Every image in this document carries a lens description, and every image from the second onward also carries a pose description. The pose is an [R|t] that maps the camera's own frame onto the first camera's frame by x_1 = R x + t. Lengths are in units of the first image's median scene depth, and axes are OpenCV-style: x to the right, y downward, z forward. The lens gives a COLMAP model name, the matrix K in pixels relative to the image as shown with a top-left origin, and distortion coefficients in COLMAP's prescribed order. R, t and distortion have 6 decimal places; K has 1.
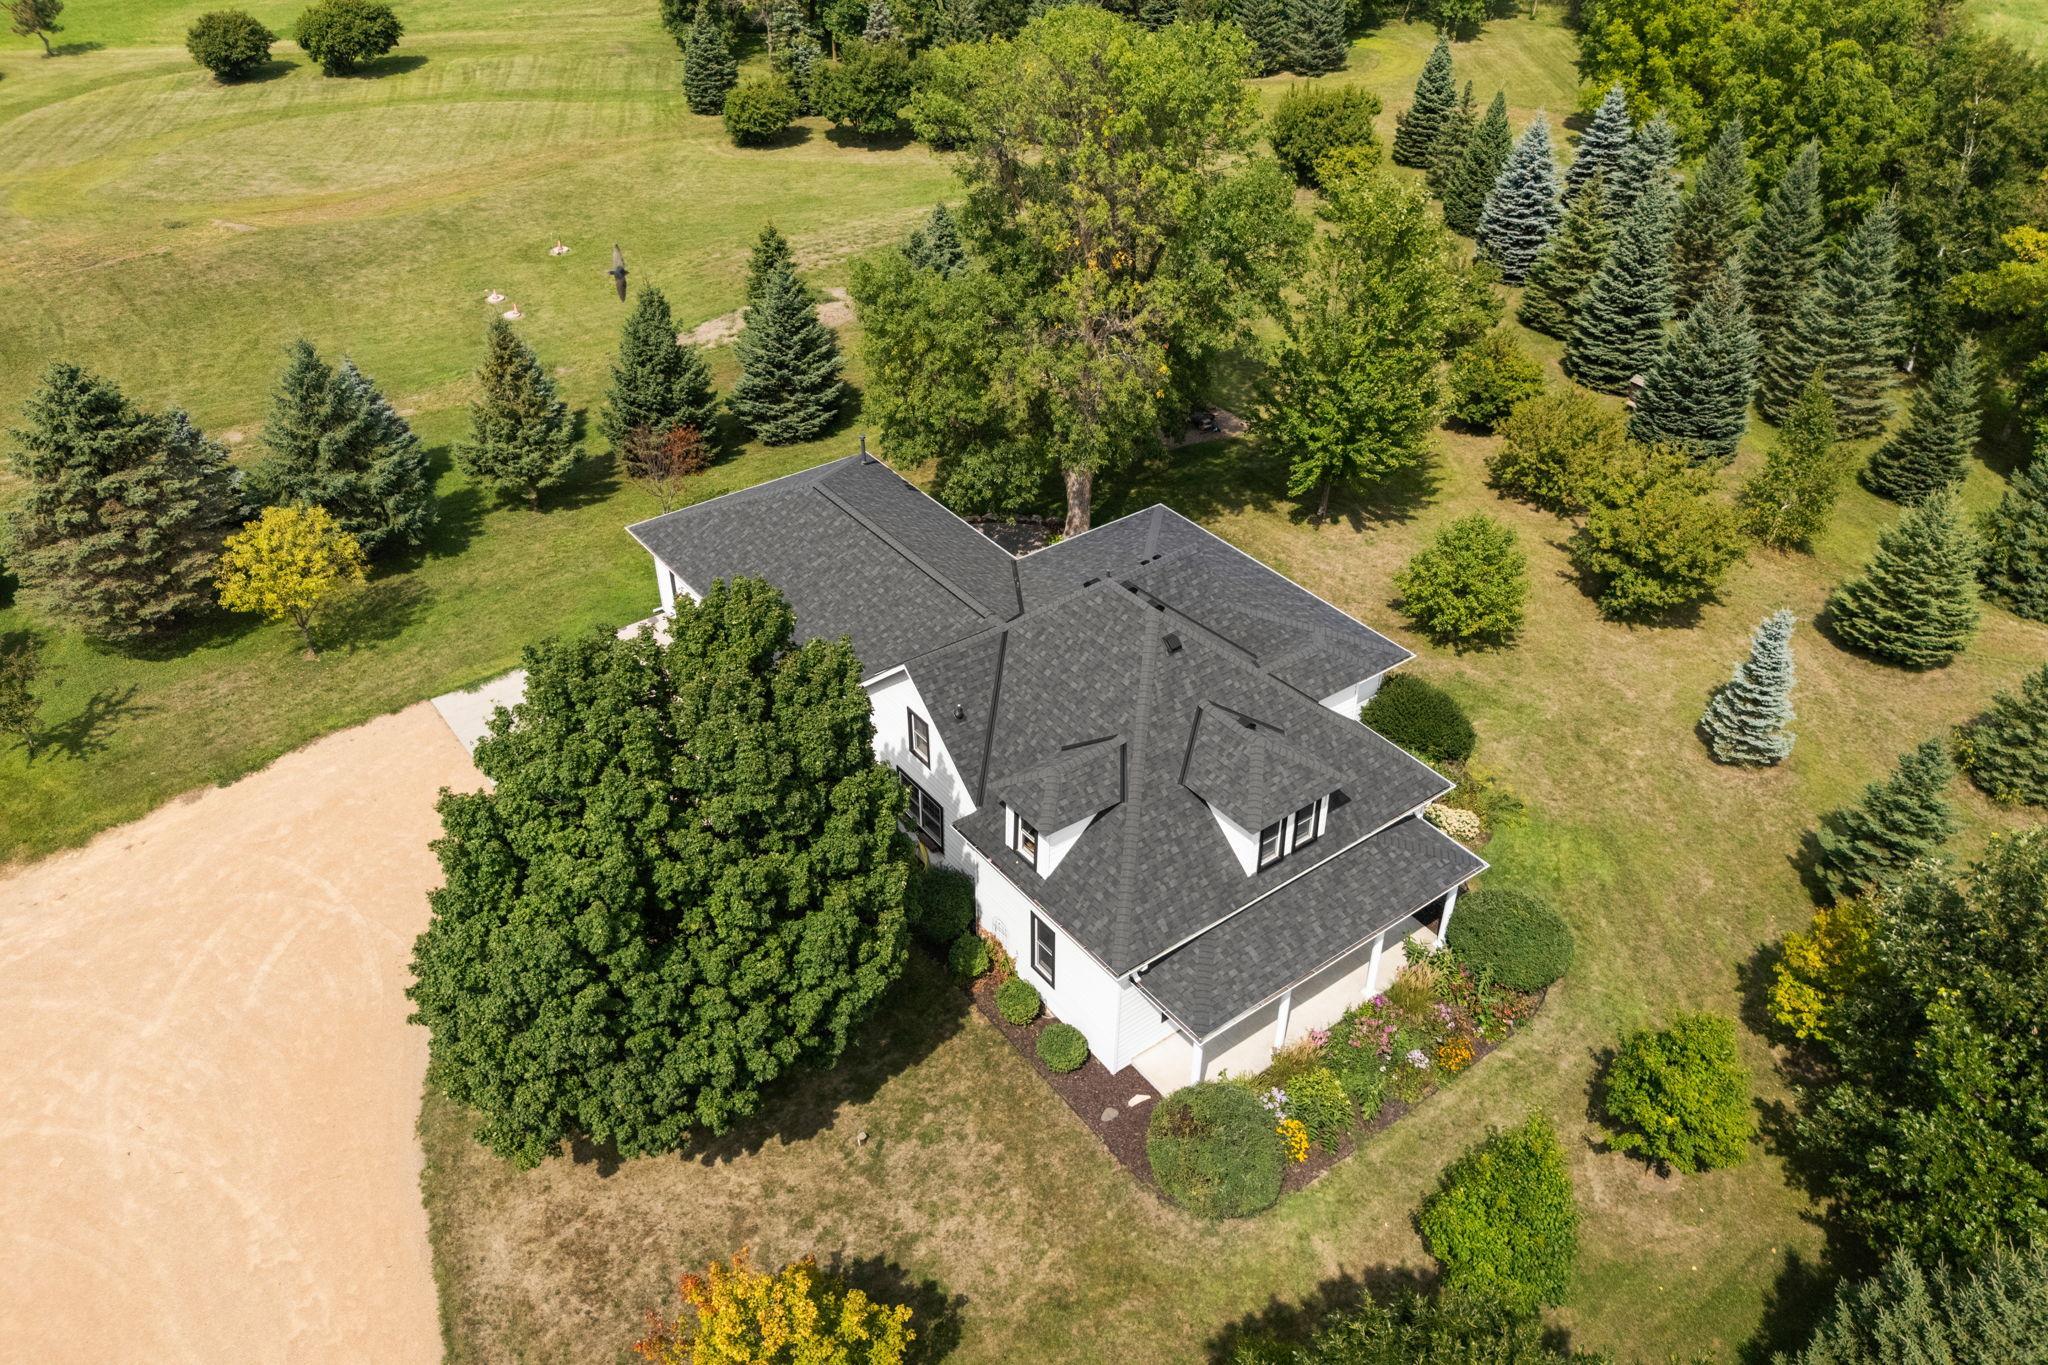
lens RADIAL K [[1632.5, 0, 1014.3], [0, 1632.5, 684.9], [0, 0, 1]] dist [0.011121, -0.000472]
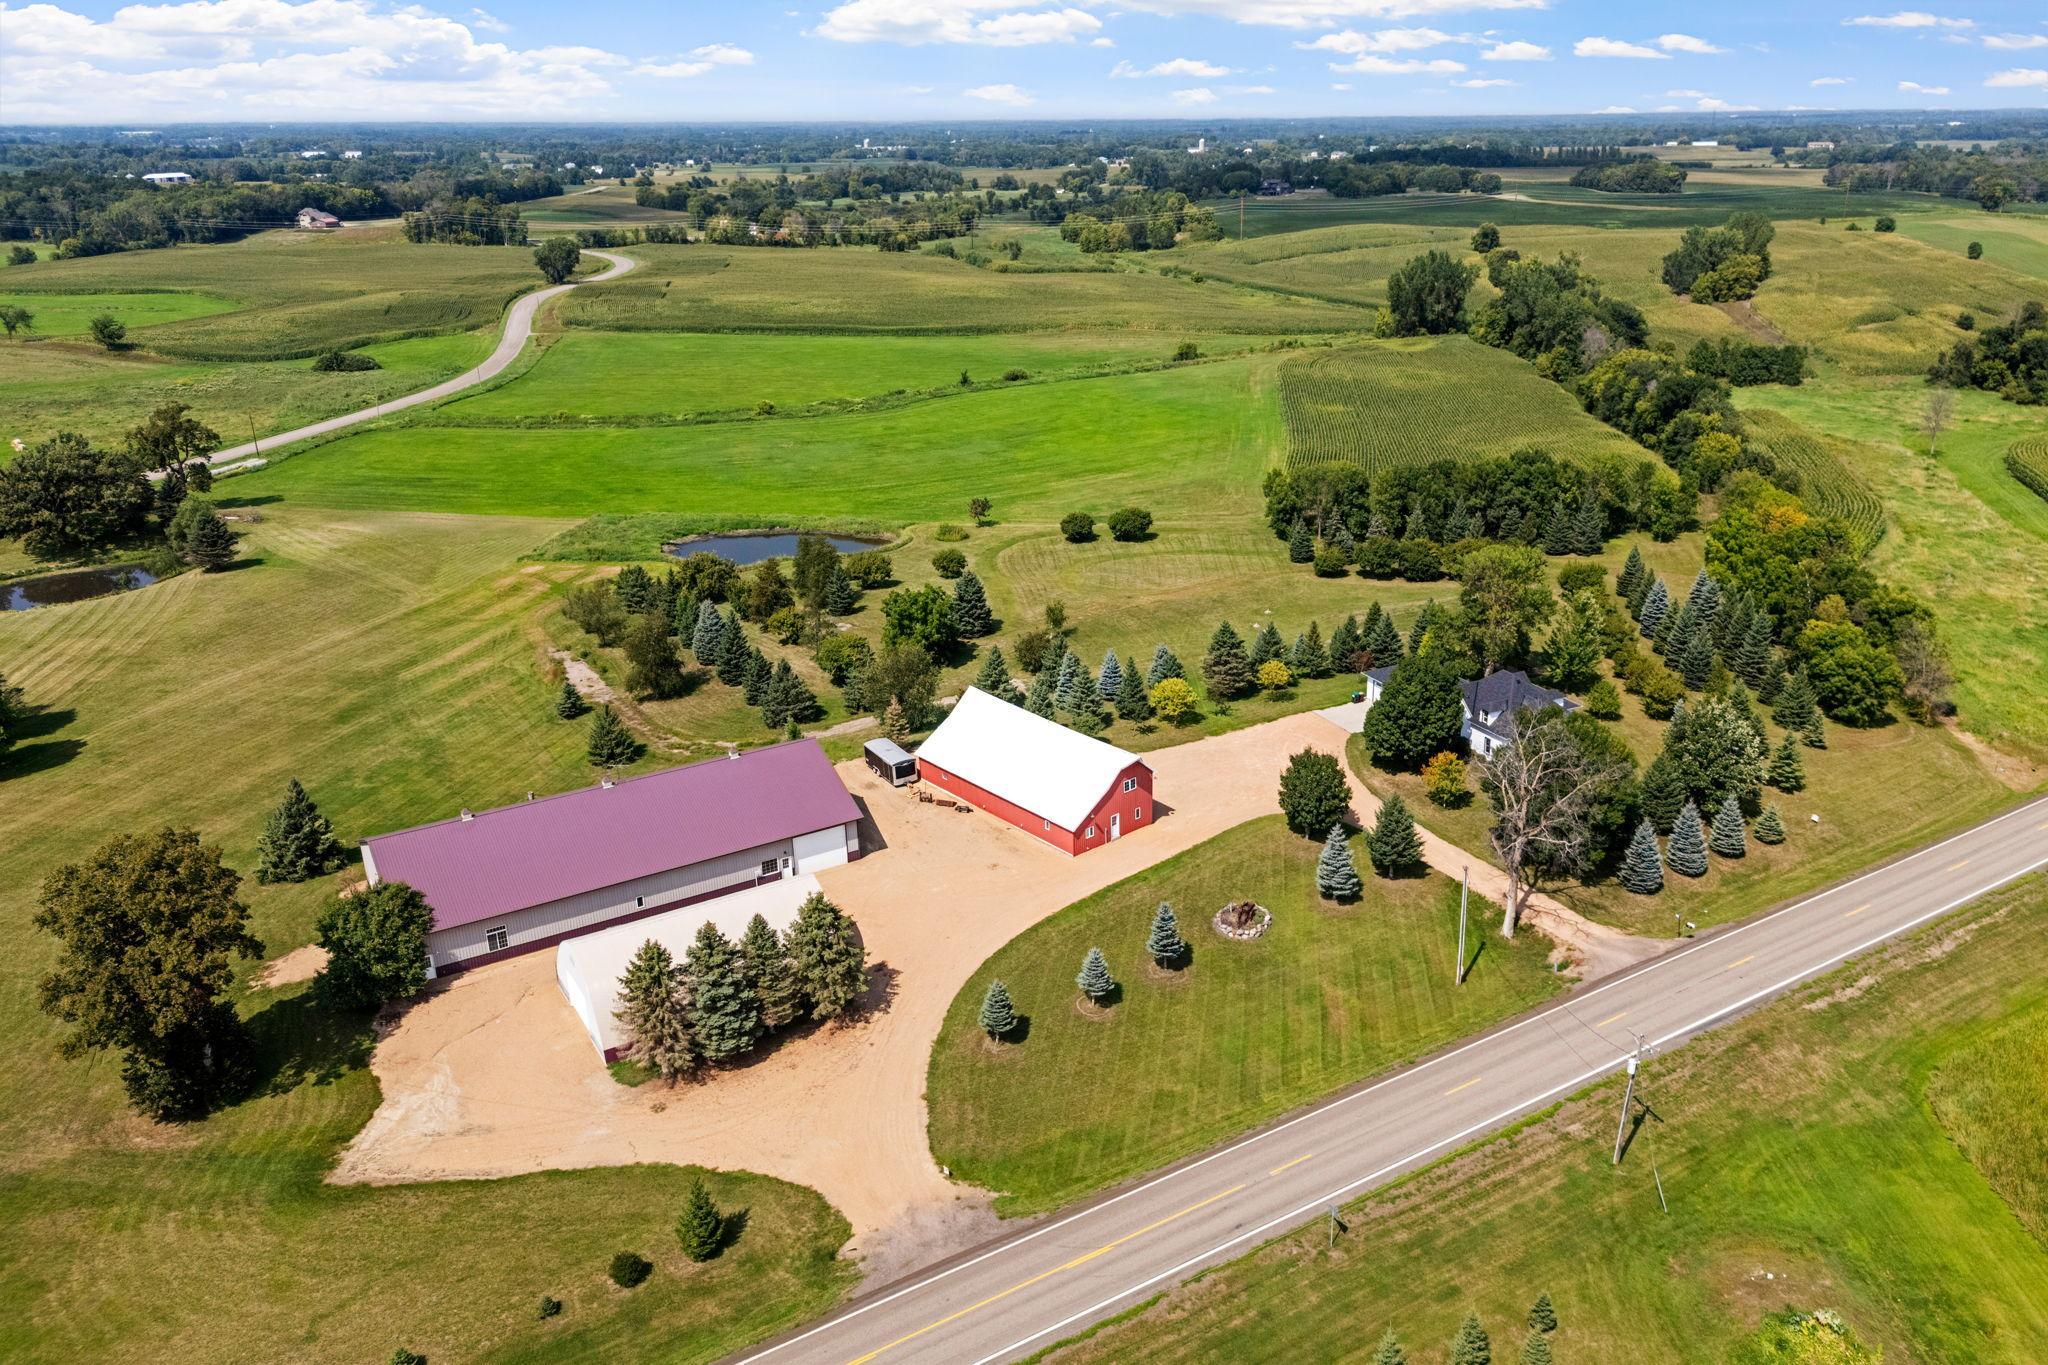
lens RADIAL K [[1674.7, 0, 1036.0], [0, 1674.7, 677.1], [0, 0, 1]] dist [0.019636, -0.003223]
pose [[0.983046, 0.050253, -0.176336, -0.157244], [-0.094670, 0.962714, -0.253414, 0.499811], [0.157027, 0.265811, 0.951150, -1.435399]]
